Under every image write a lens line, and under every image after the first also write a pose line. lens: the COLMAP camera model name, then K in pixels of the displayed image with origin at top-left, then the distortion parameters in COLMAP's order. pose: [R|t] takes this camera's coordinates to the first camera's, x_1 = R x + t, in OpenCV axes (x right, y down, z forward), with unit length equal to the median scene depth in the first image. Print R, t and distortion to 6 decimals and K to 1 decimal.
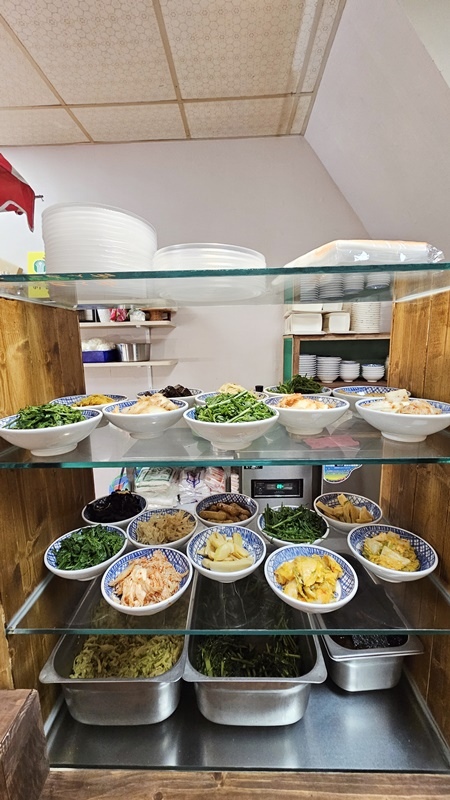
lens RADIAL K [[326.5, 0, 228.6], [0, 326.5, 399.2], [0, 0, 1]] dist [0.001555, 0.000099]
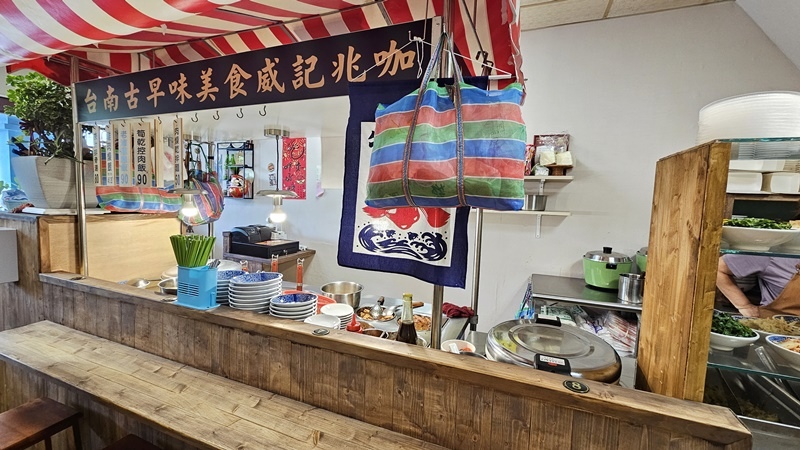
lens RADIAL K [[326.5, 0, 400.4], [0, 326.5, 224.5], [0, 0, 1]] dist [0.001555, 0.000099]
pose [[0.939155, 0.076775, -0.334804, -0.344979], [-0.108751, 0.991020, -0.077803, 0.071349], [0.325824, 0.109479, 0.939070, -0.208395]]
